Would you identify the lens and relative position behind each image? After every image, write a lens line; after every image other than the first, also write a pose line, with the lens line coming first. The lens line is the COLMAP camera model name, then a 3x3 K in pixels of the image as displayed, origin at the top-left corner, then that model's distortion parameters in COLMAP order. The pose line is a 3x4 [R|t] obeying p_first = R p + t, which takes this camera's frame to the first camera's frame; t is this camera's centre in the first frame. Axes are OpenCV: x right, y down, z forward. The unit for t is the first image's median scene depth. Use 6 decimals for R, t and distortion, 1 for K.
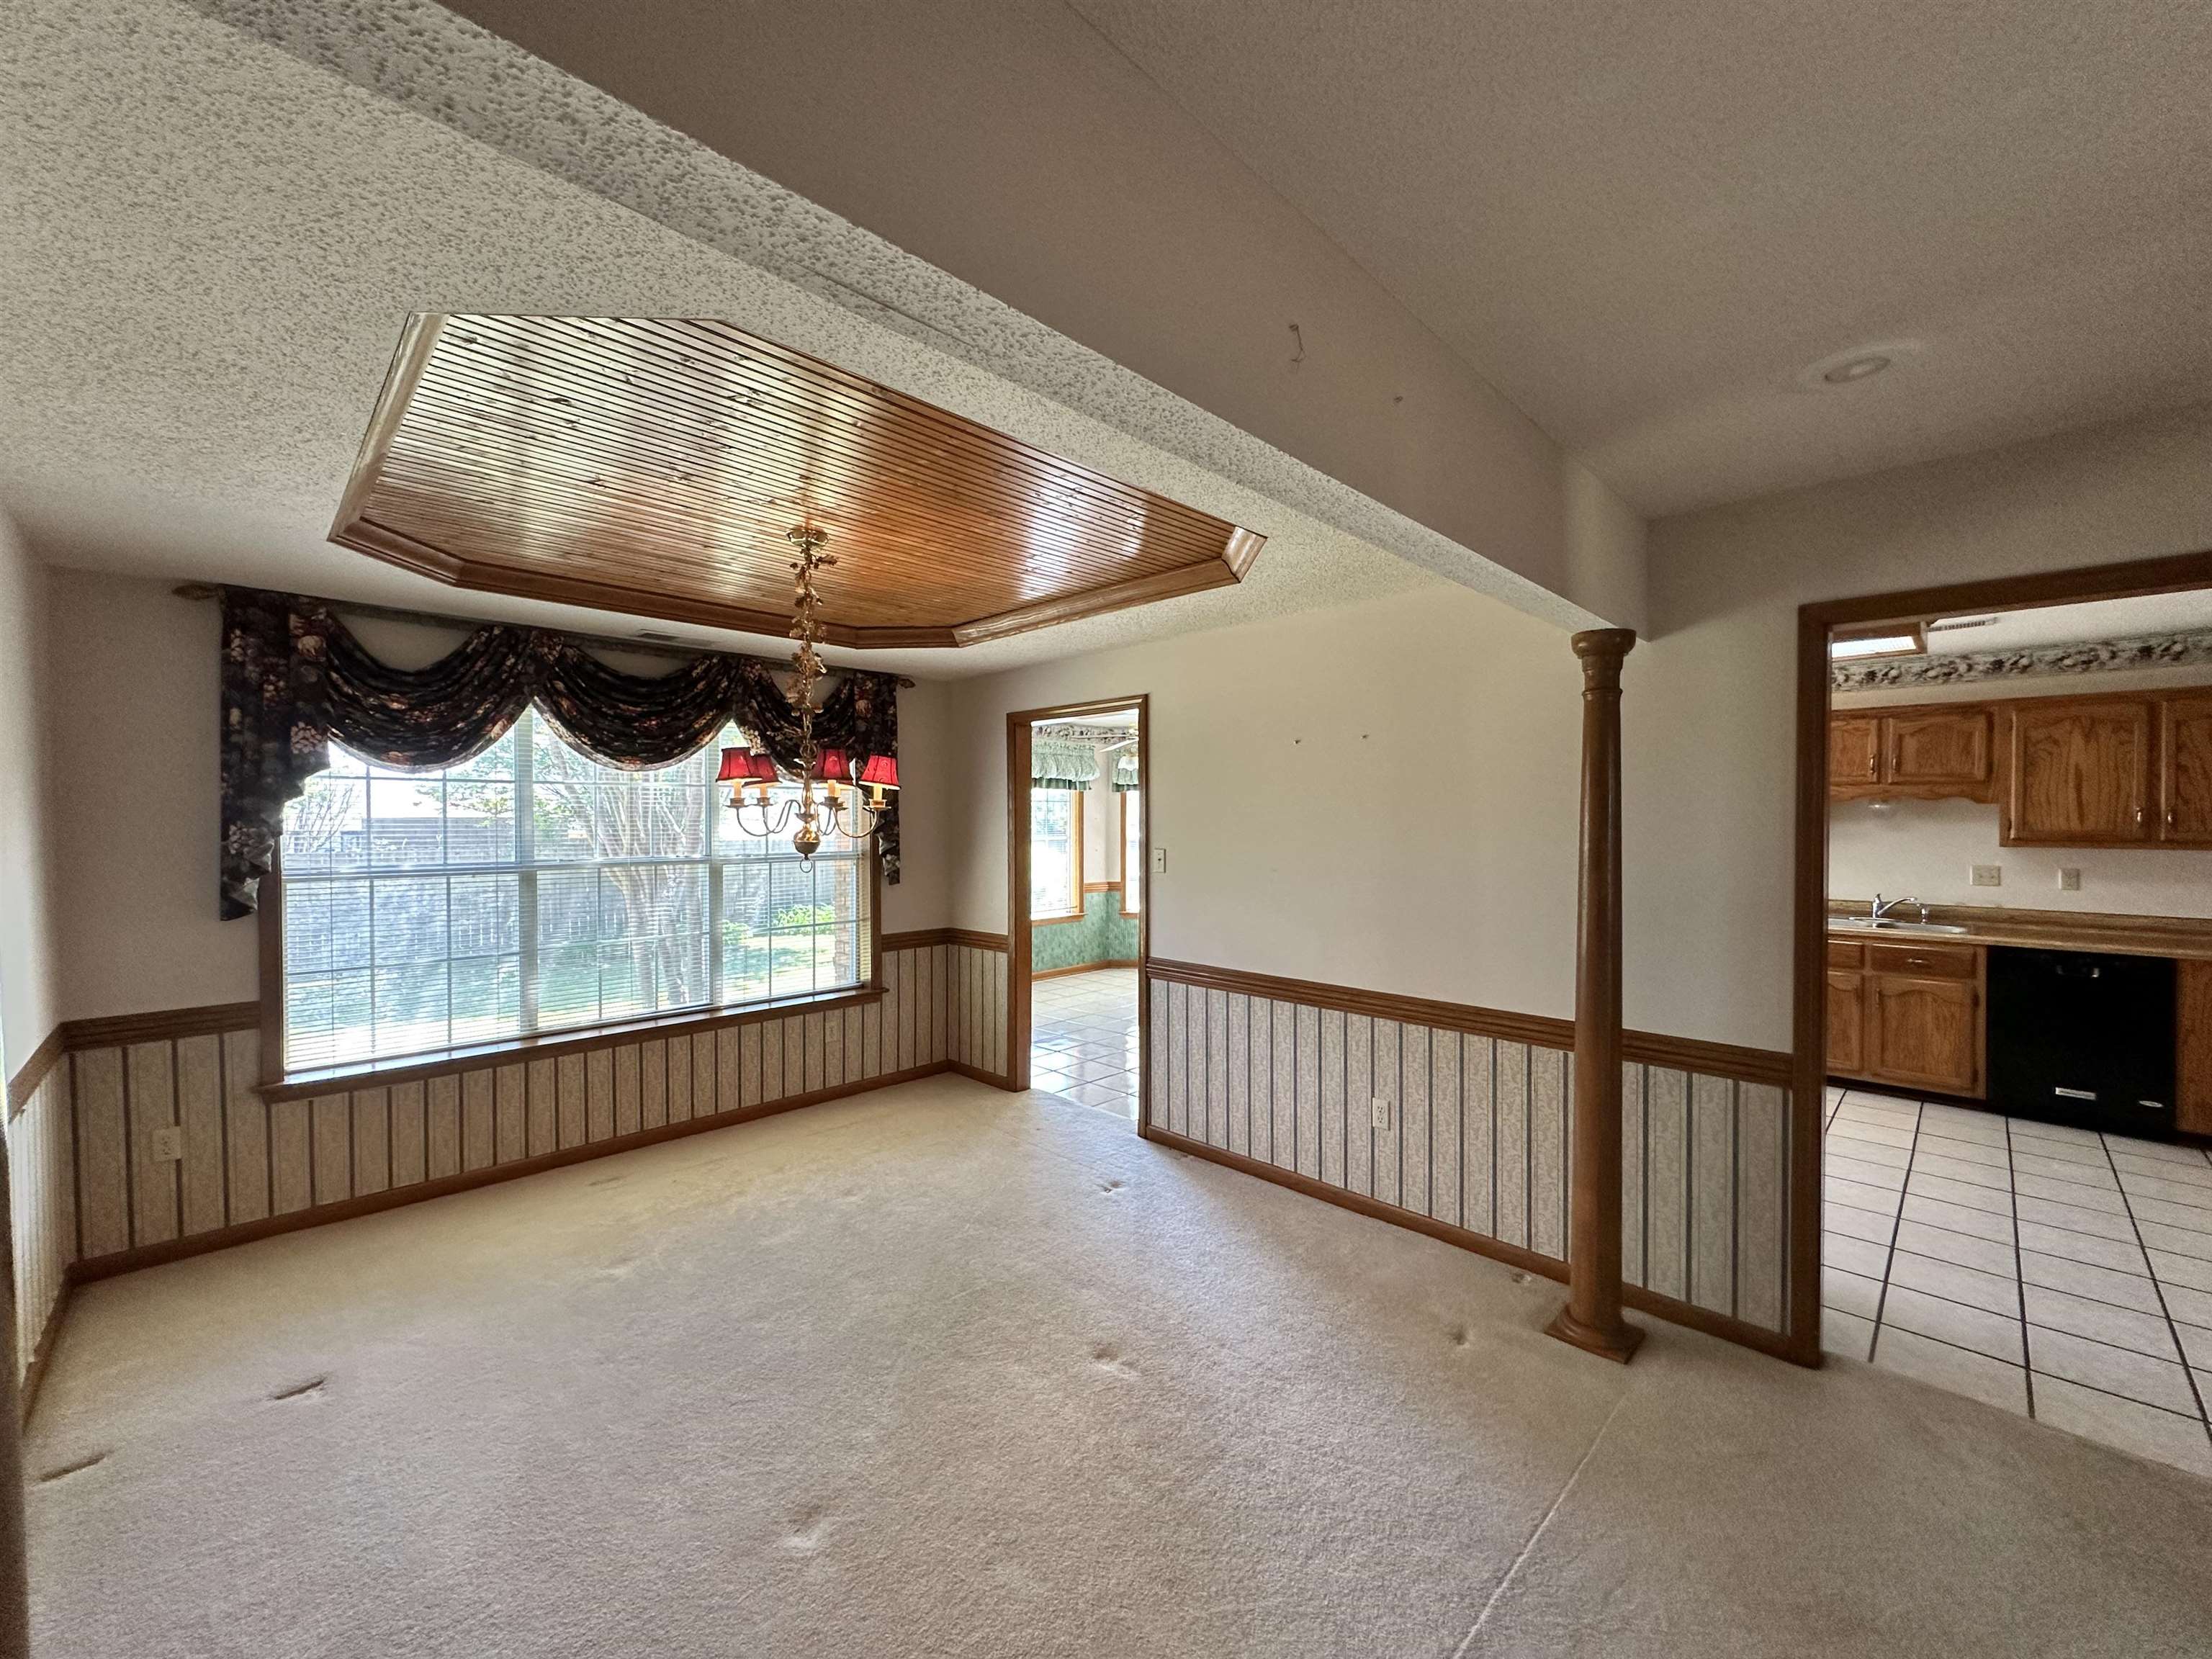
lens RADIAL K [[882.7, 0, 1102.3], [0, 882.7, 834.4], [0, 0, 1]] dist [-0.000874, 0.000284]
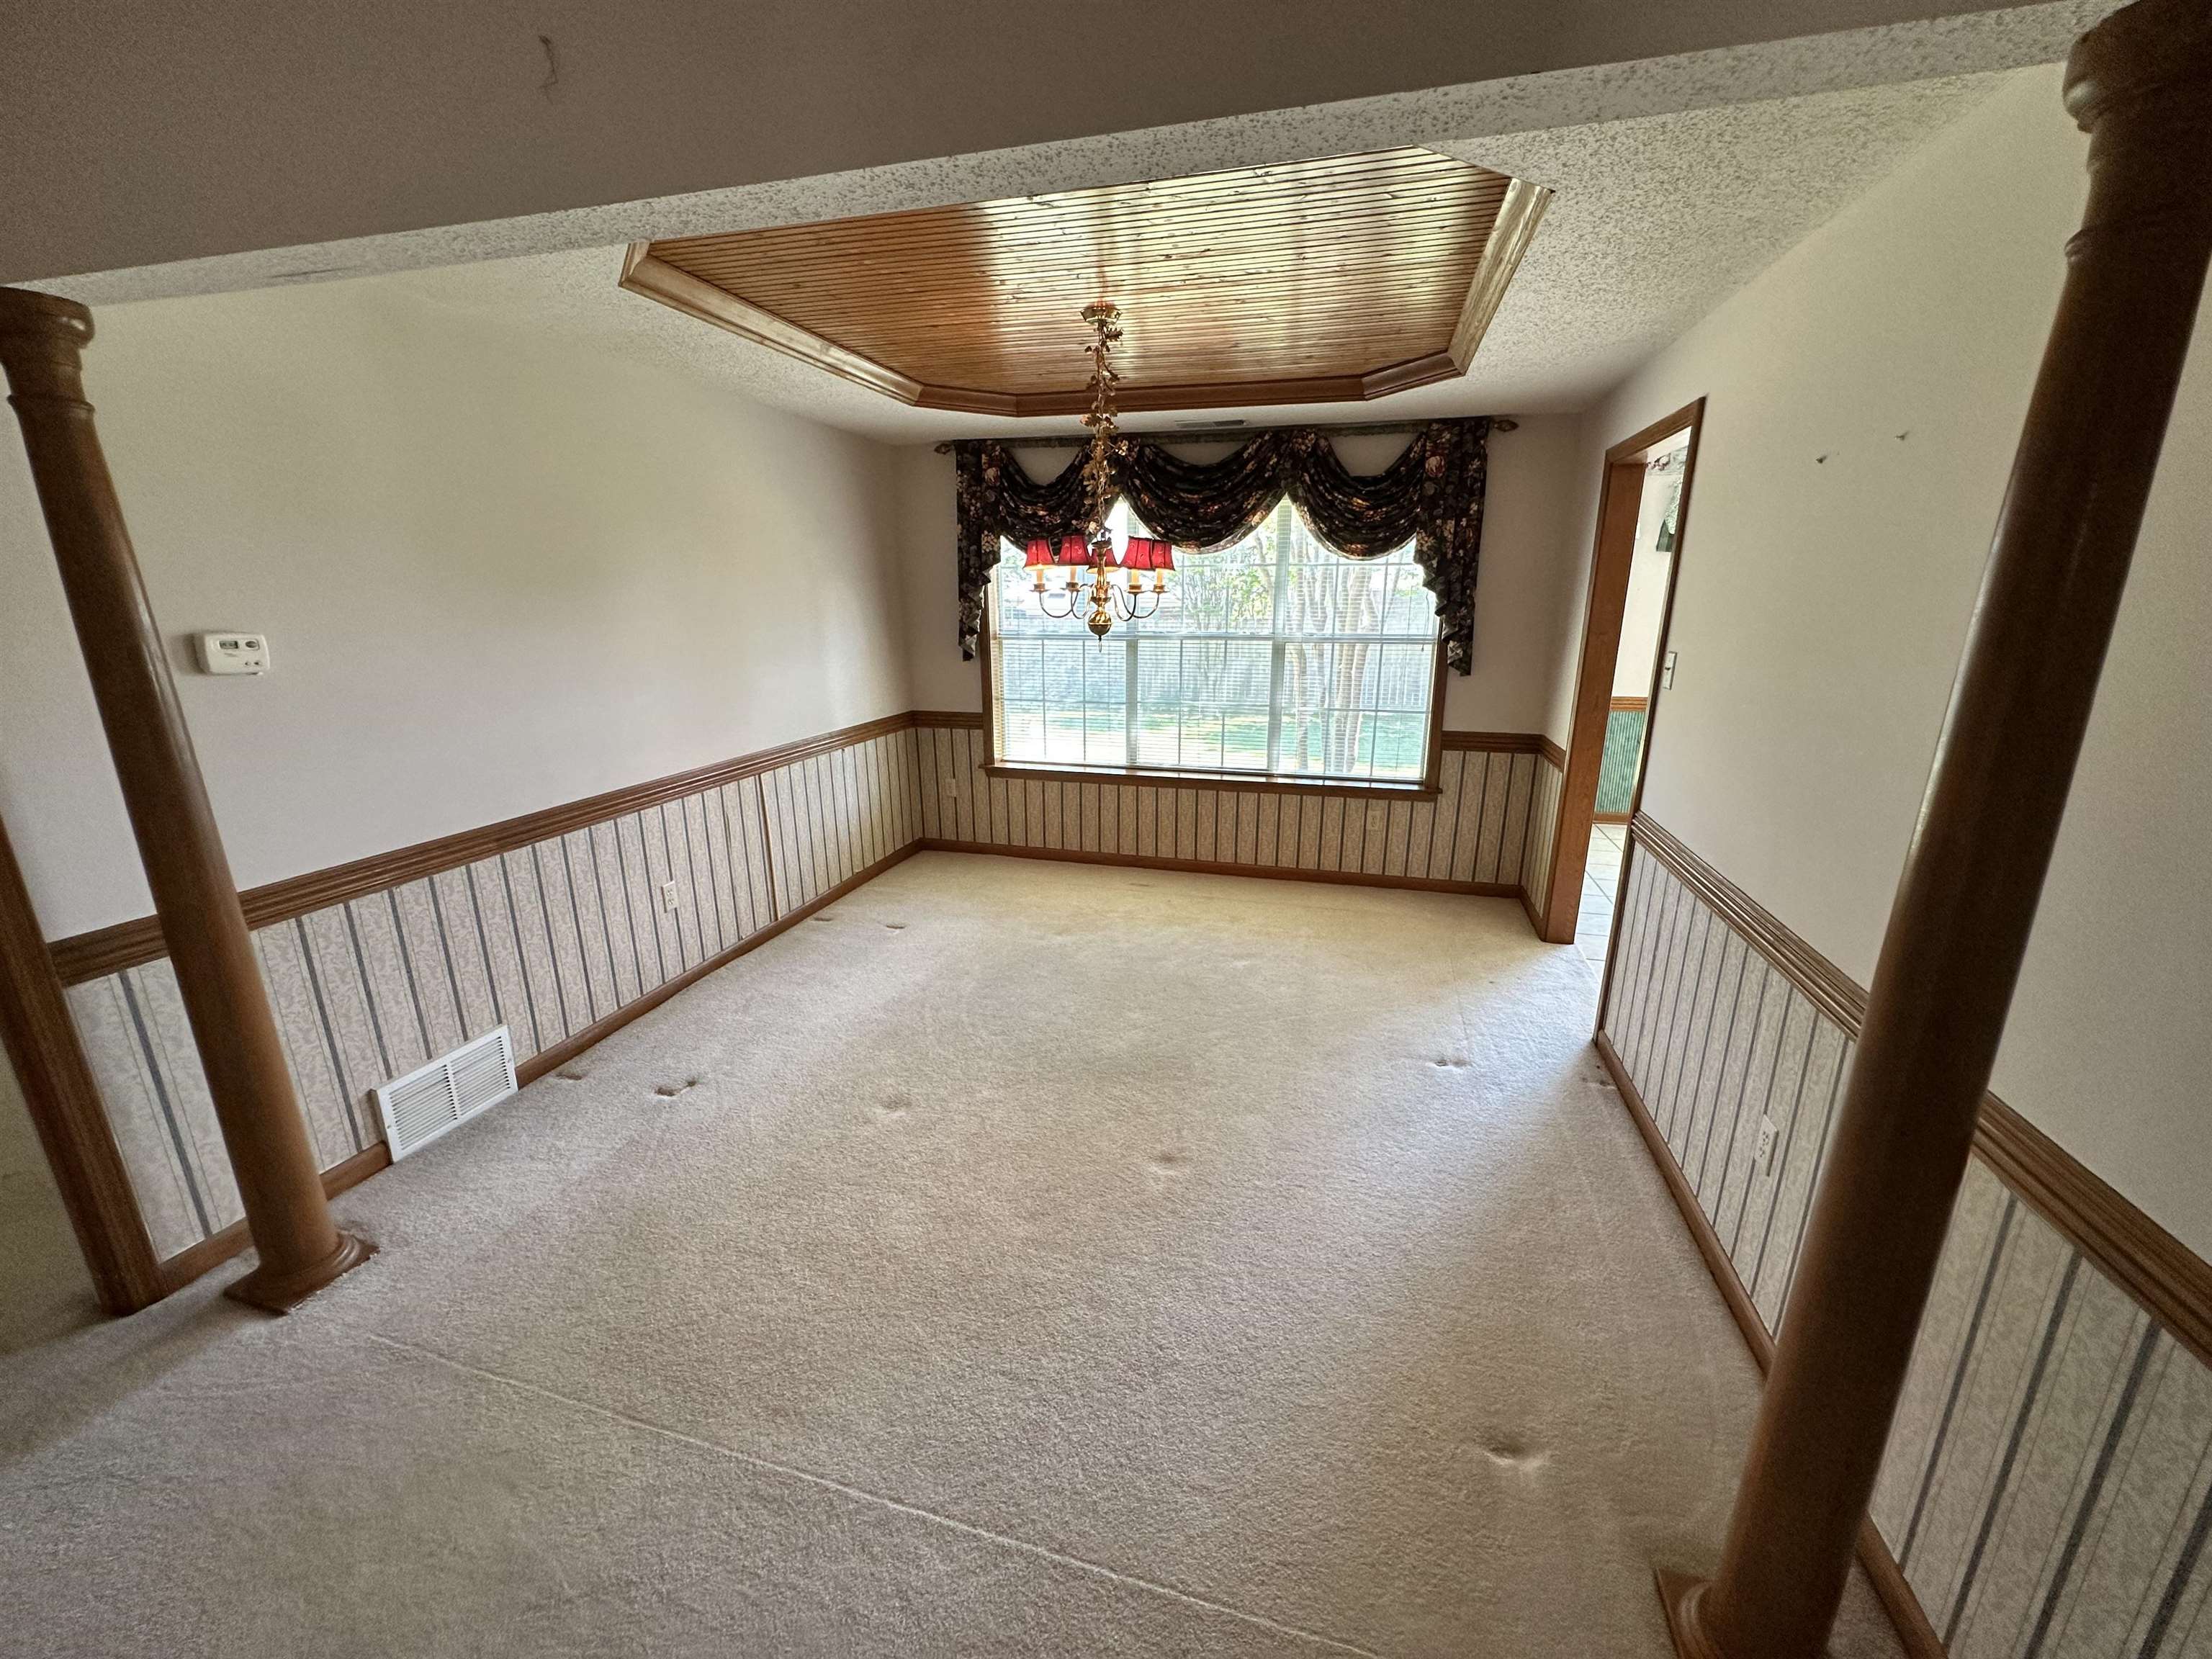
lens RADIAL K [[882.7, 0, 1107.1], [0, 882.7, 827.9], [0, 0, 1]] dist [-0.000874, 0.000284]
pose [[0.494917, 0.227913, -0.838518, 0.451272], [-0.017163, 0.967365, 0.252804, -0.016029], [0.868771, -0.110725, 0.482678, 0.312575]]
